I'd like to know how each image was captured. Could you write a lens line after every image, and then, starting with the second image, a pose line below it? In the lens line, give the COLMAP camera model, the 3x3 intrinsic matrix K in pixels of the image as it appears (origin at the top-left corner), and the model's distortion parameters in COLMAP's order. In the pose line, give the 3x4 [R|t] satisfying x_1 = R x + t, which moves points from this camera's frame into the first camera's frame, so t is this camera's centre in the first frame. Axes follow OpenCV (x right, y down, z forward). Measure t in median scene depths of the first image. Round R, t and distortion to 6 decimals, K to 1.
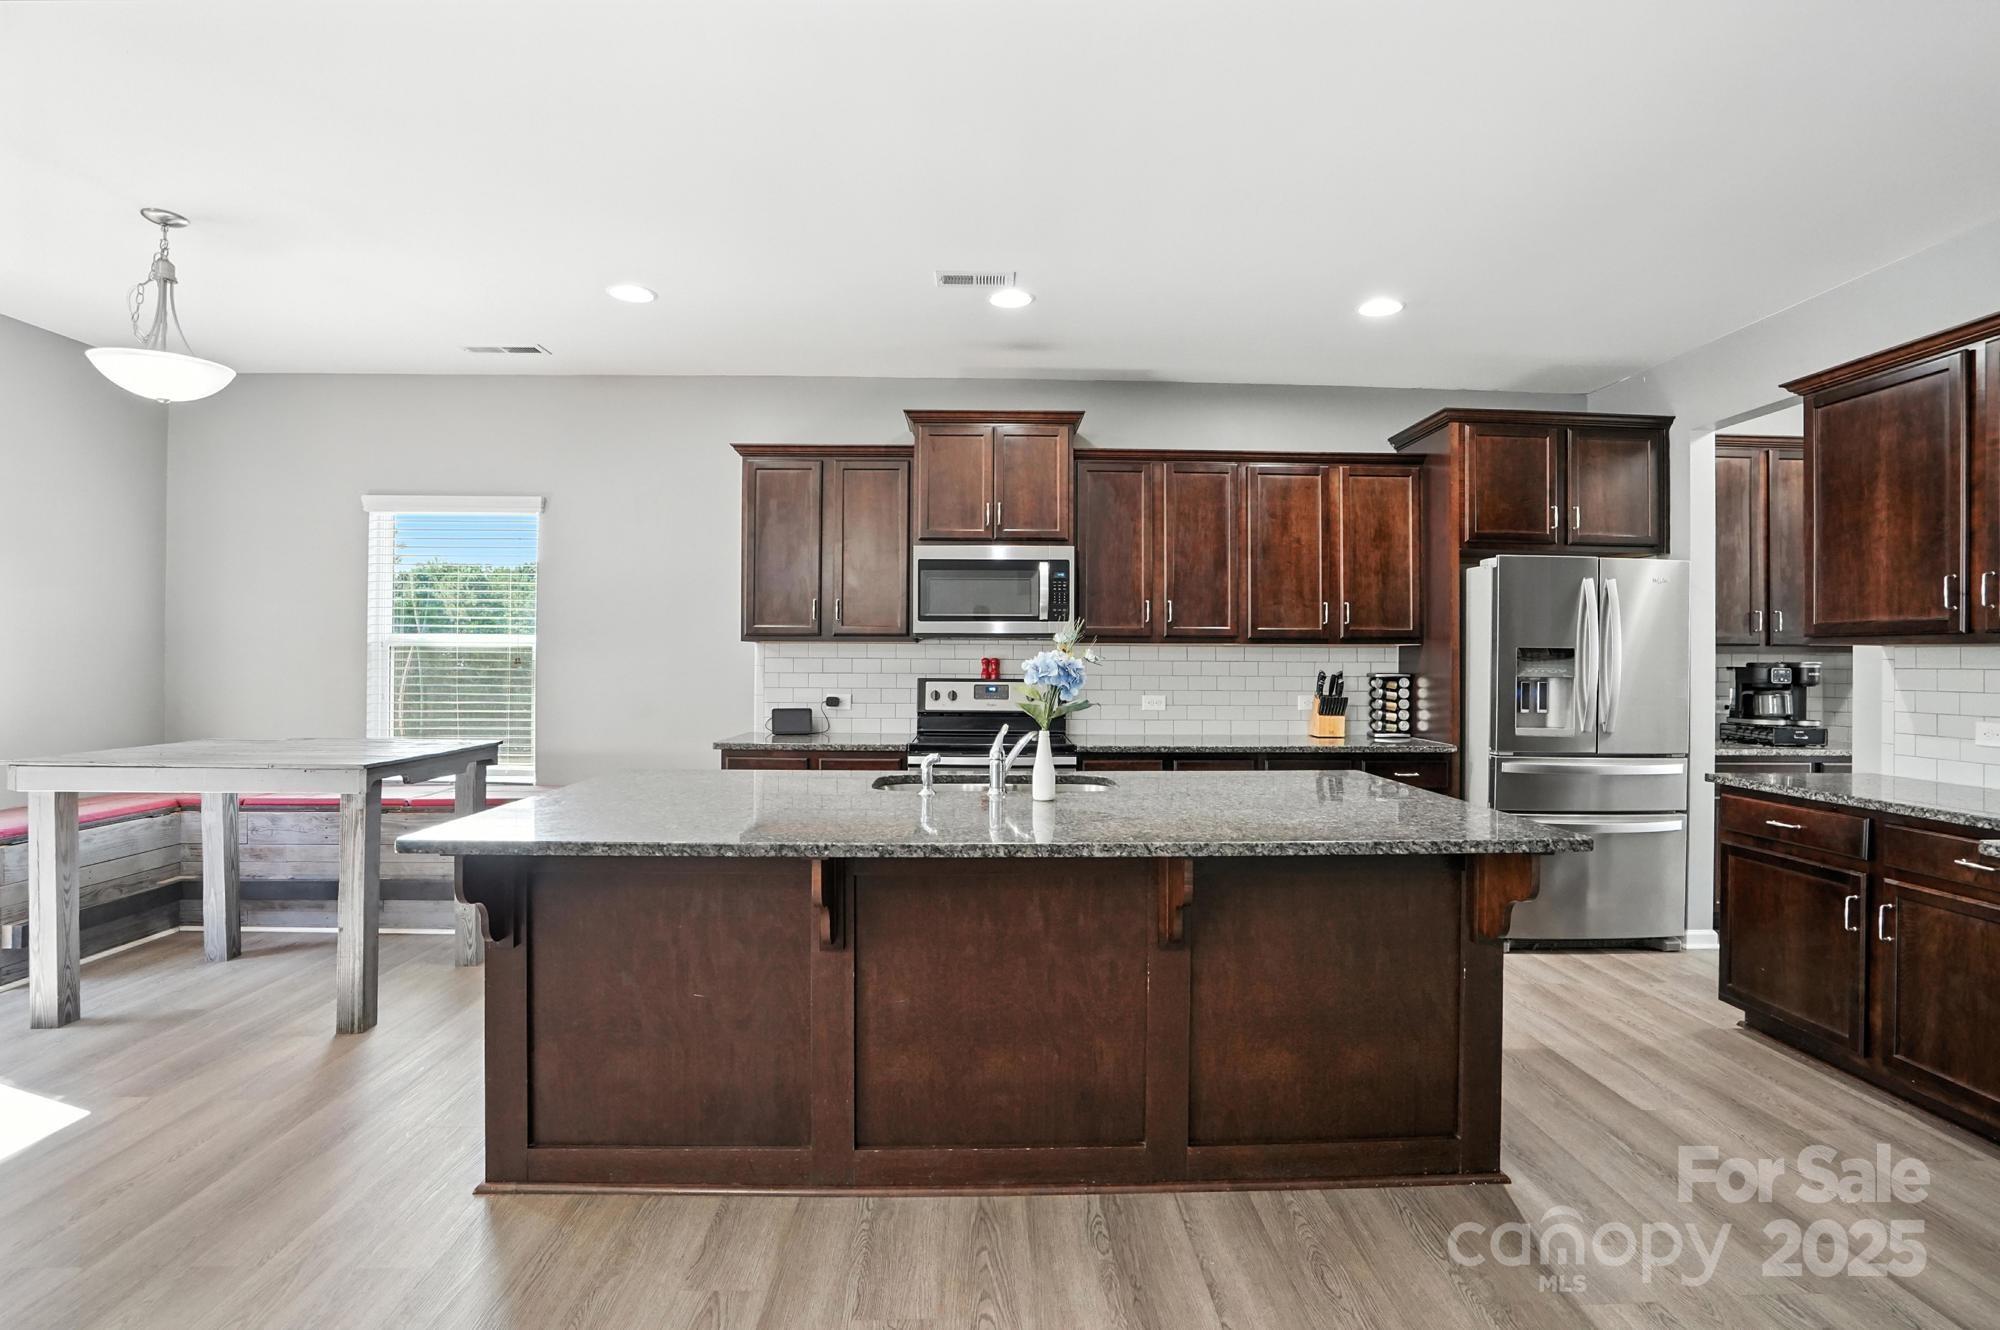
lens RADIAL K [[919.4, 0, 1010.5], [0, 919.4, 659.3], [0, 0, 1]] dist [-0.026484, 0.001310]
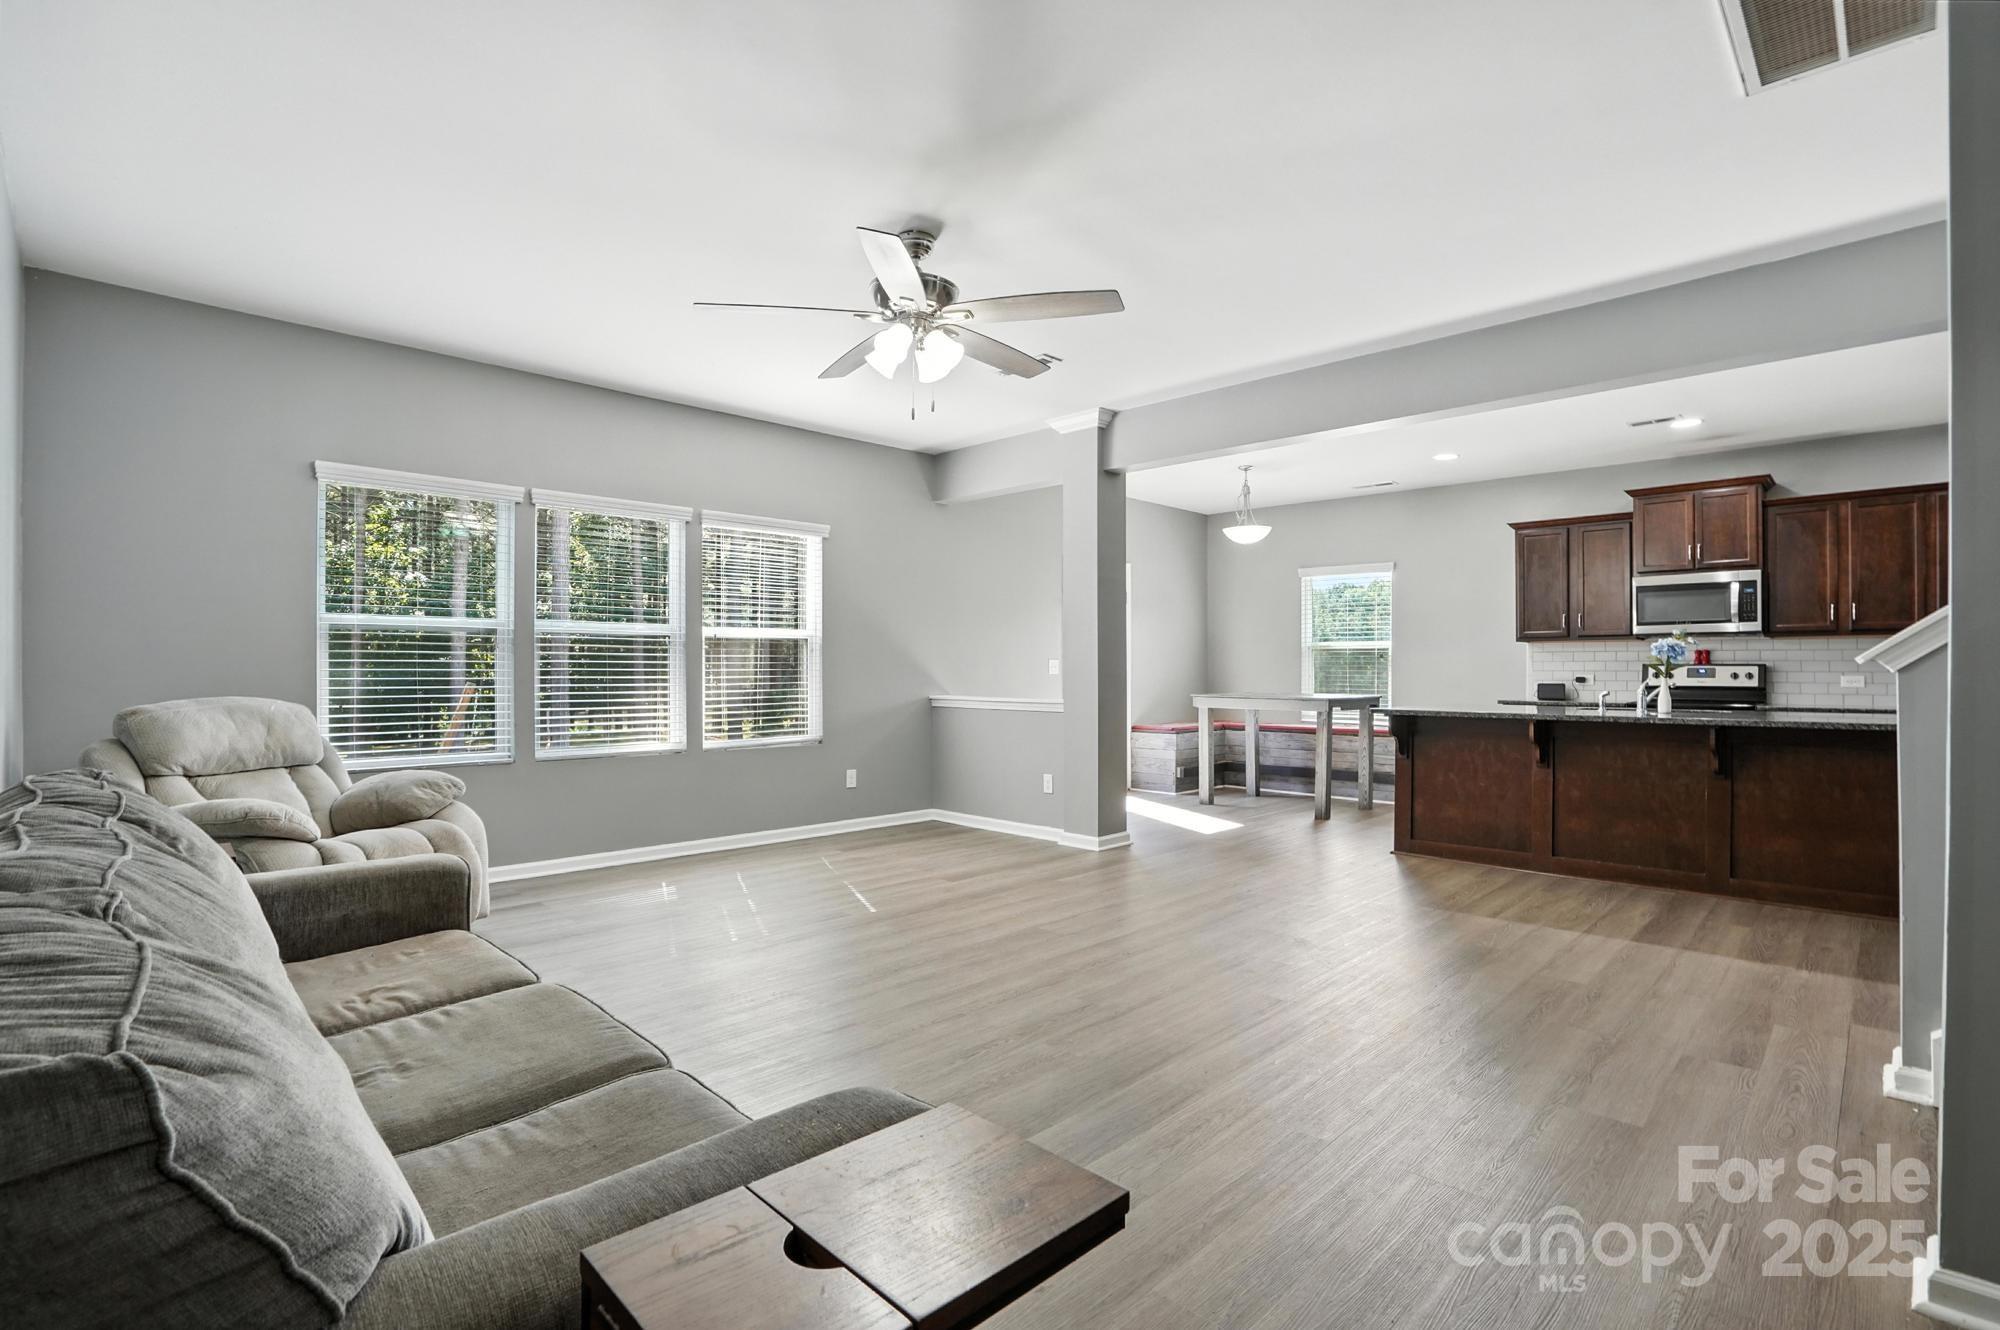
lens RADIAL K [[919.4, 0, 1015.5], [0, 919.4, 671.1], [0, 0, 1]] dist [-0.026484, 0.001310]
pose [[0.682674, -0.001951, -0.730720, 0.302605], [-0.001369, 0.999991, -0.003949, 0.042369], [0.730722, 0.003696, 0.682666, -0.808729]]
